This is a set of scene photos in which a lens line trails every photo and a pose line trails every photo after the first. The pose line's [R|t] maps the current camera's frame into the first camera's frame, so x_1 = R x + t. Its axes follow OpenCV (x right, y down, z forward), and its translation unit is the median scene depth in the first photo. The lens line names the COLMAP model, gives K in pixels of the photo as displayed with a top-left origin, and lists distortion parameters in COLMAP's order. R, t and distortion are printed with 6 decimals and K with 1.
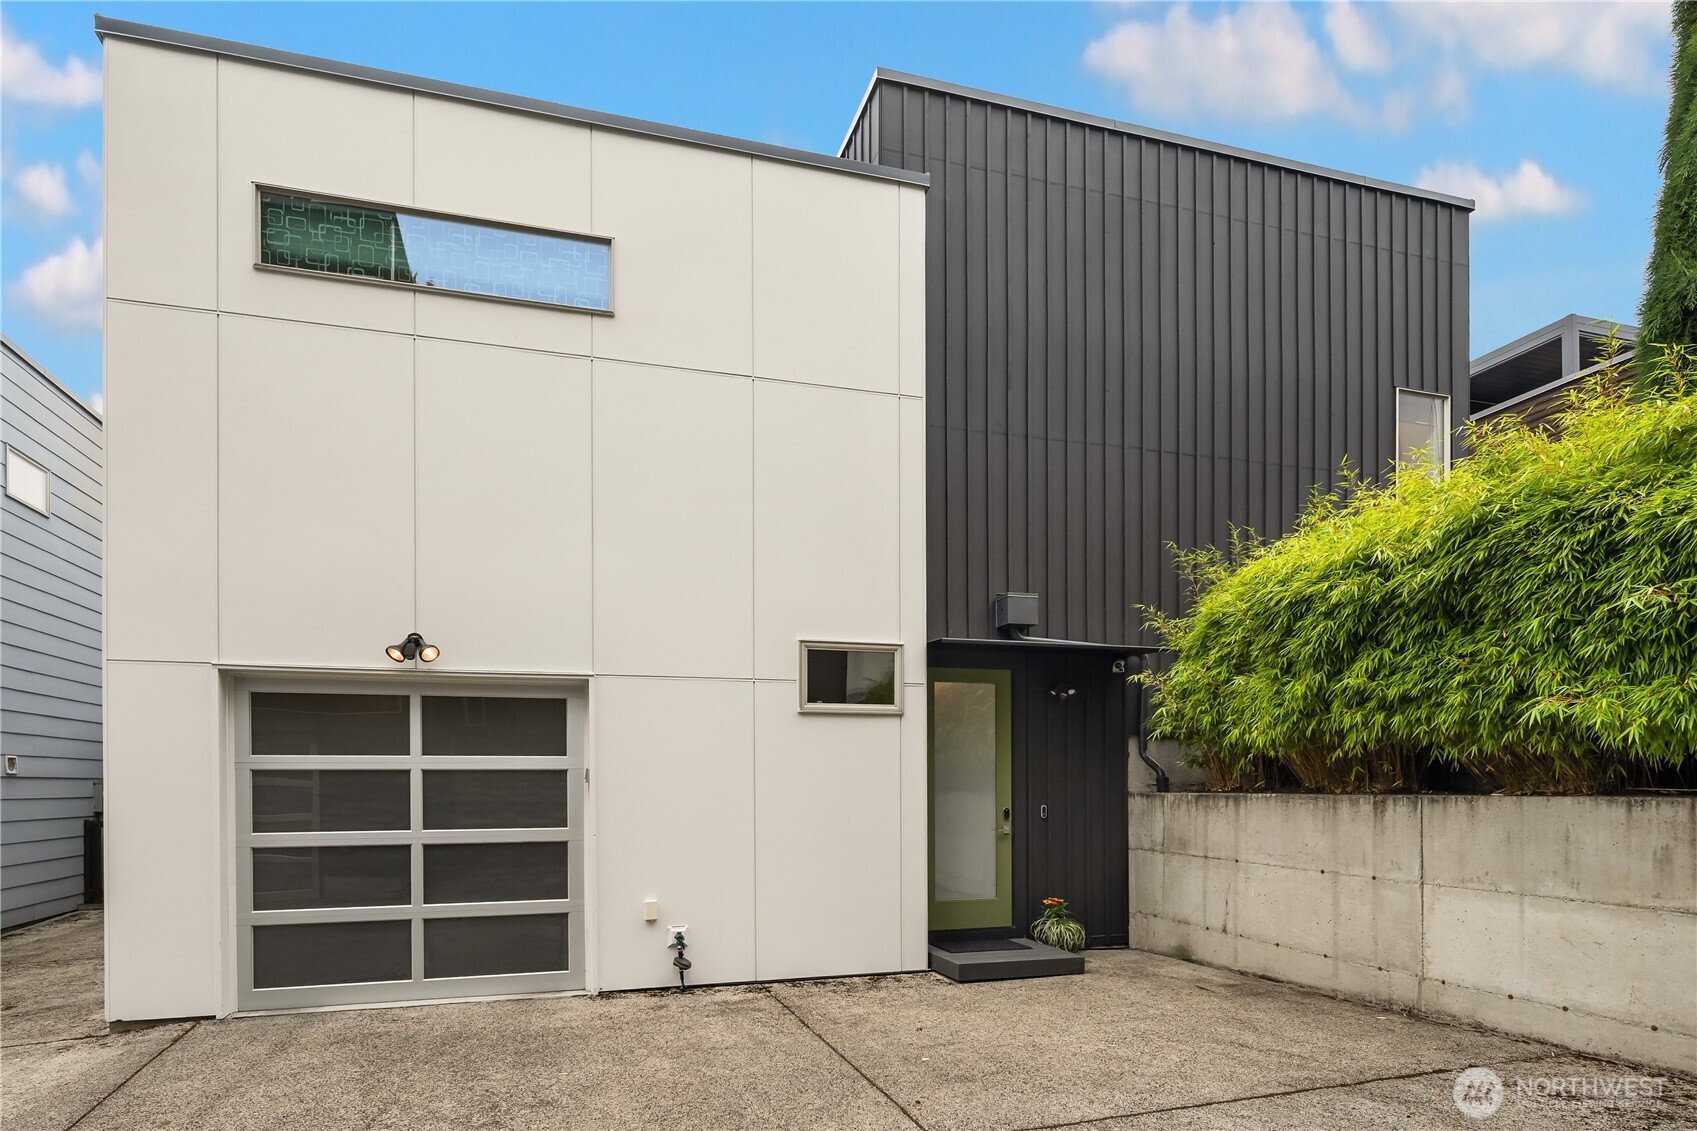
lens RADIAL K [[848.3, 0, 845.7], [0, 848.3, 482.5], [0, 0, 1]] dist [0.001917, -0.000670]
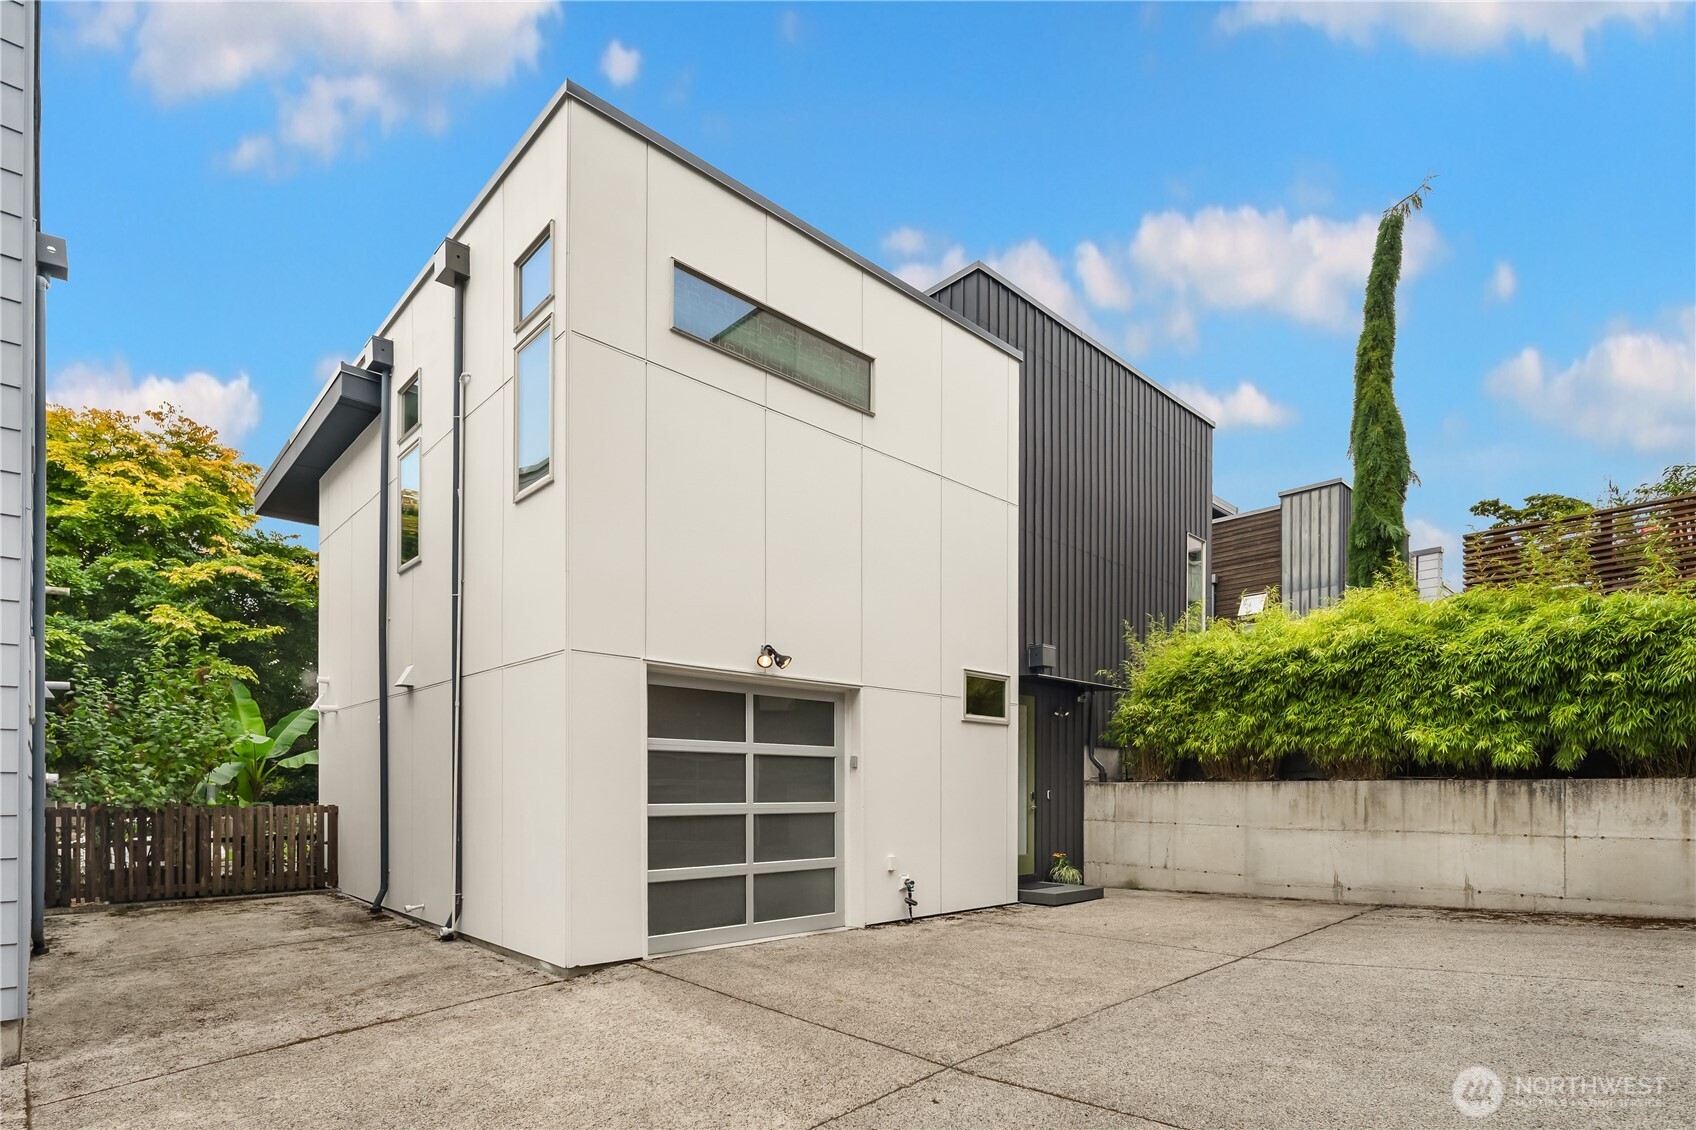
lens RADIAL K [[828.9, 0, 813.3], [0, 828.9, 426.0], [0, 0, 1]] dist [-0.003039, 0.000011]
pose [[0.878737, 0.199347, 0.433685, -1.028195], [-0.165275, 0.979479, -0.115345, -0.012360], [-0.447779, 0.029681, 0.893651, -0.155434]]
